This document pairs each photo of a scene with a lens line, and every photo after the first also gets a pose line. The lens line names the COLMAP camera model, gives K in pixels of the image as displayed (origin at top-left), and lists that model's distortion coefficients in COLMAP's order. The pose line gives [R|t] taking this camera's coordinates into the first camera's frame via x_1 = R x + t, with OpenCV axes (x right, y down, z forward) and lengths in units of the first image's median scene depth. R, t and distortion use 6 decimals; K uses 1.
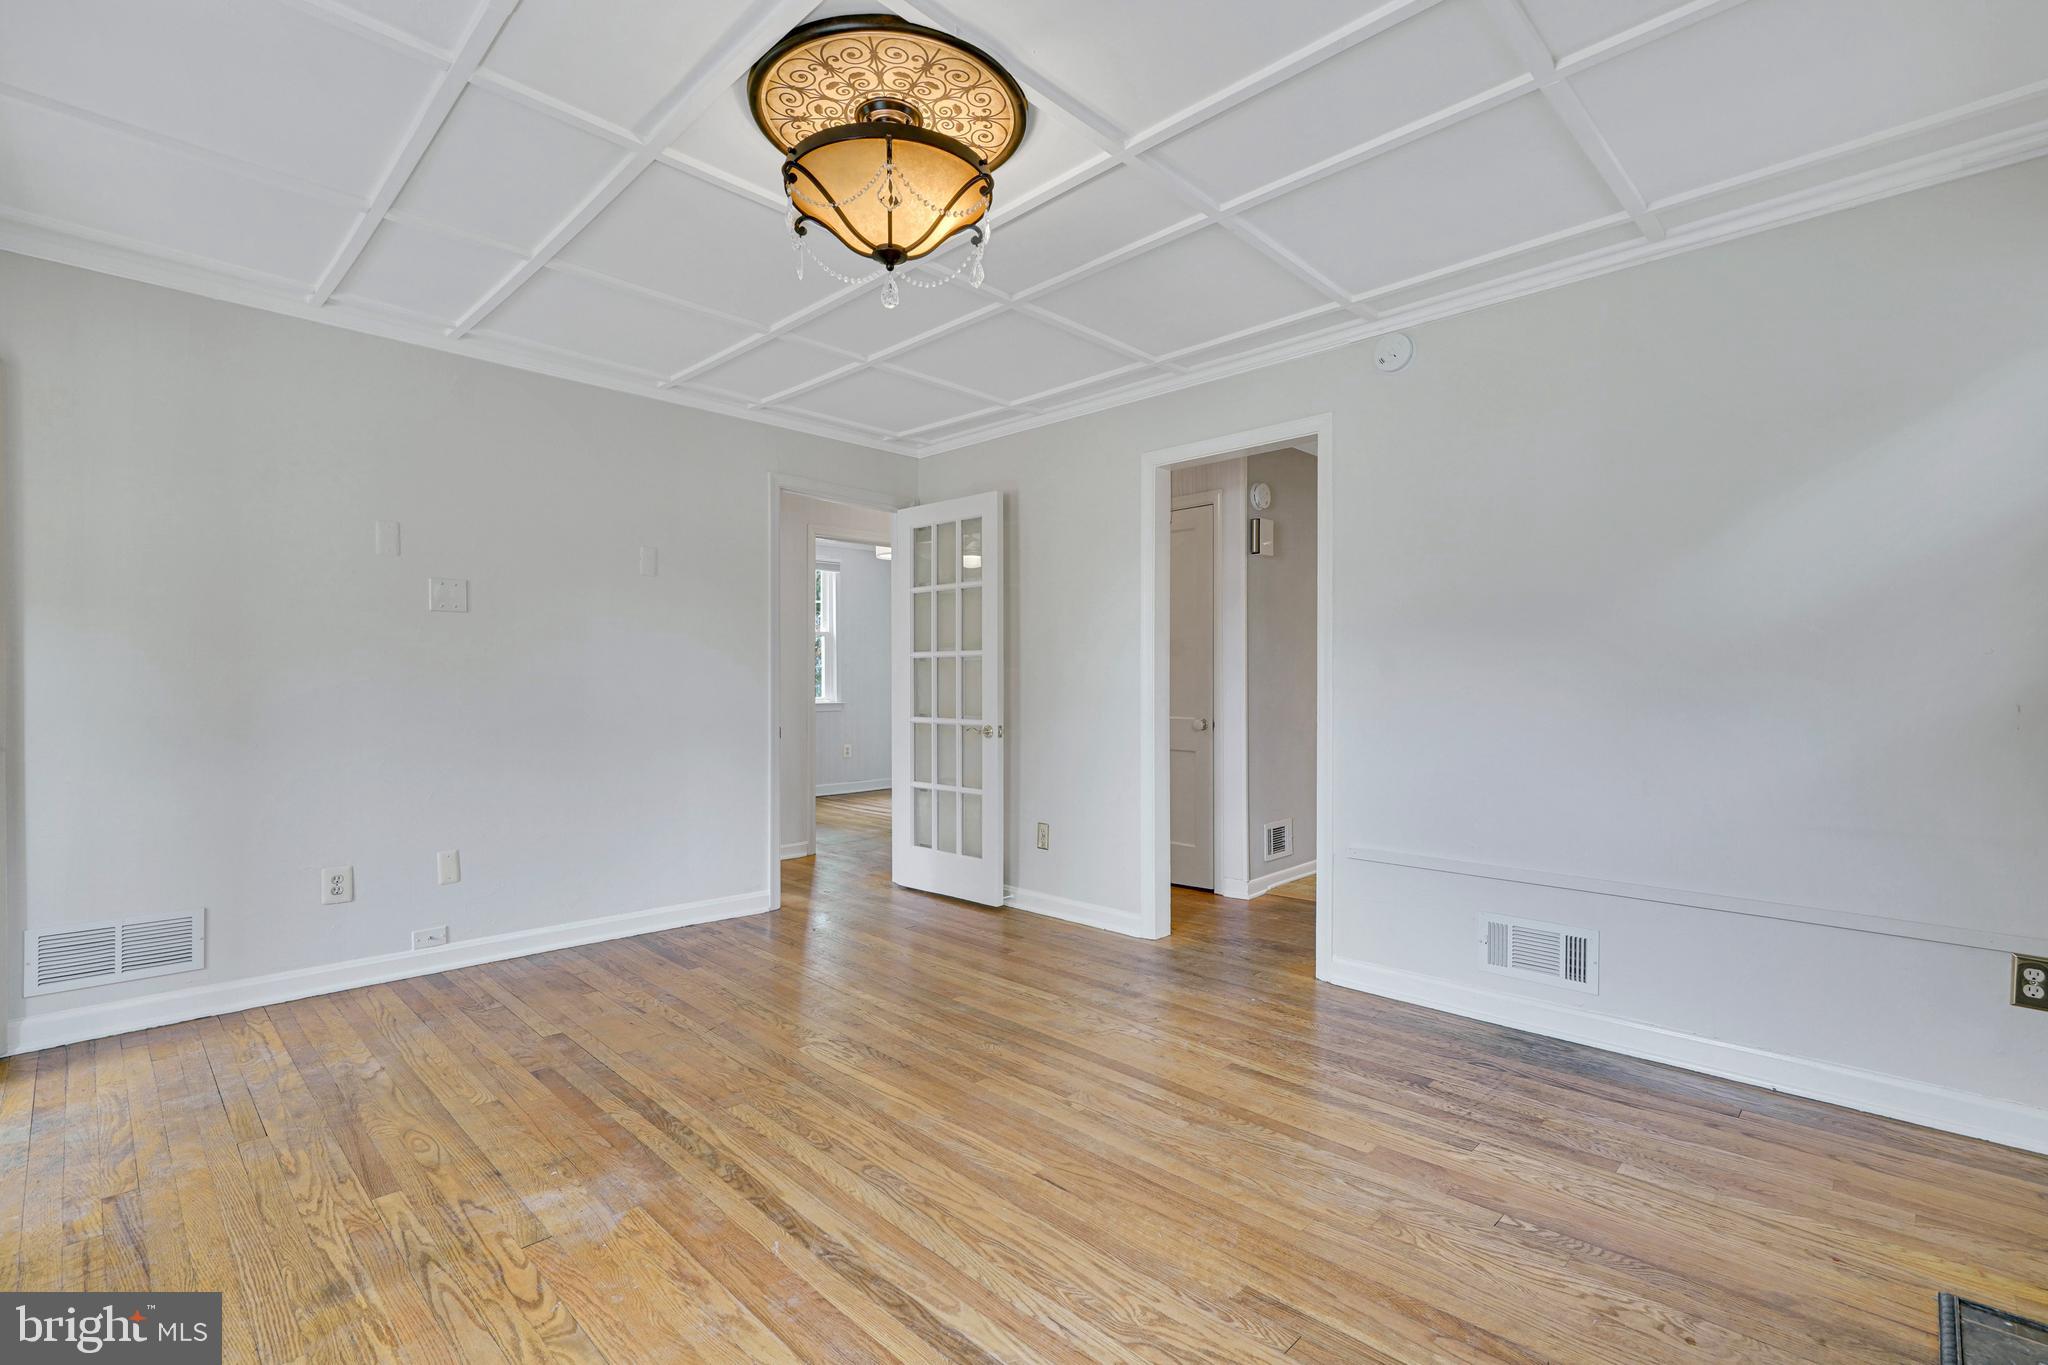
lens RADIAL K [[935.1, 0, 1023.3], [0, 935.1, 683.6], [0, 0, 1]] dist [0.000928, -0.000411]
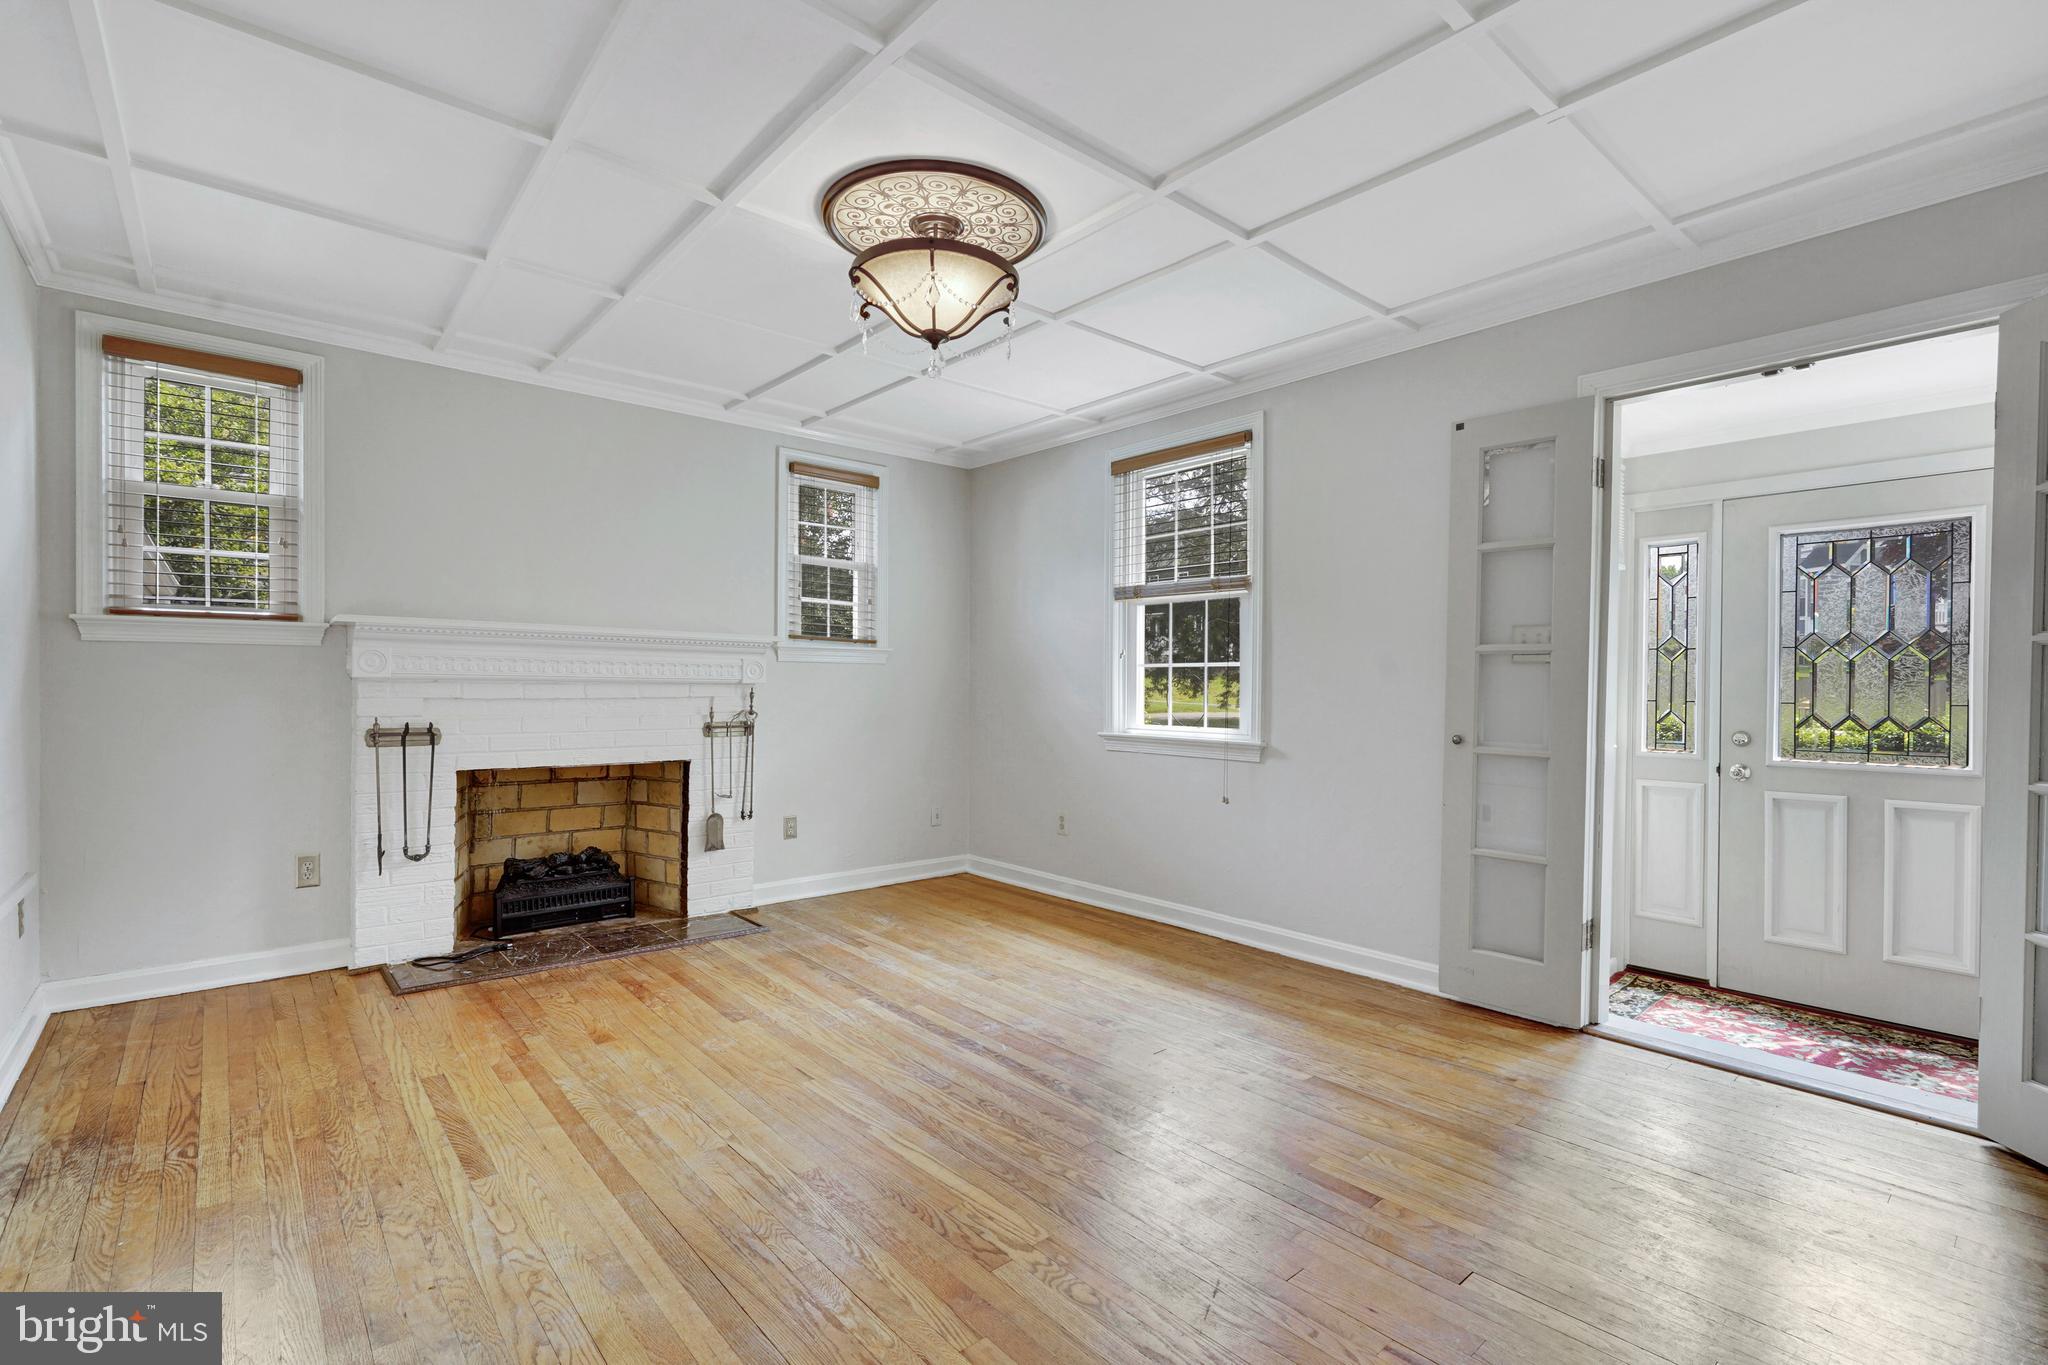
lens RADIAL K [[935.1, 0, 1024.7], [0, 935.1, 687.1], [0, 0, 1]] dist [0.000928, -0.000411]
pose [[-0.996856, -0.009817, 0.078630, -0.337883], [-0.009541, 0.999947, 0.003881, -0.002906], [-0.078663, 0.003119, -0.996896, 2.073501]]
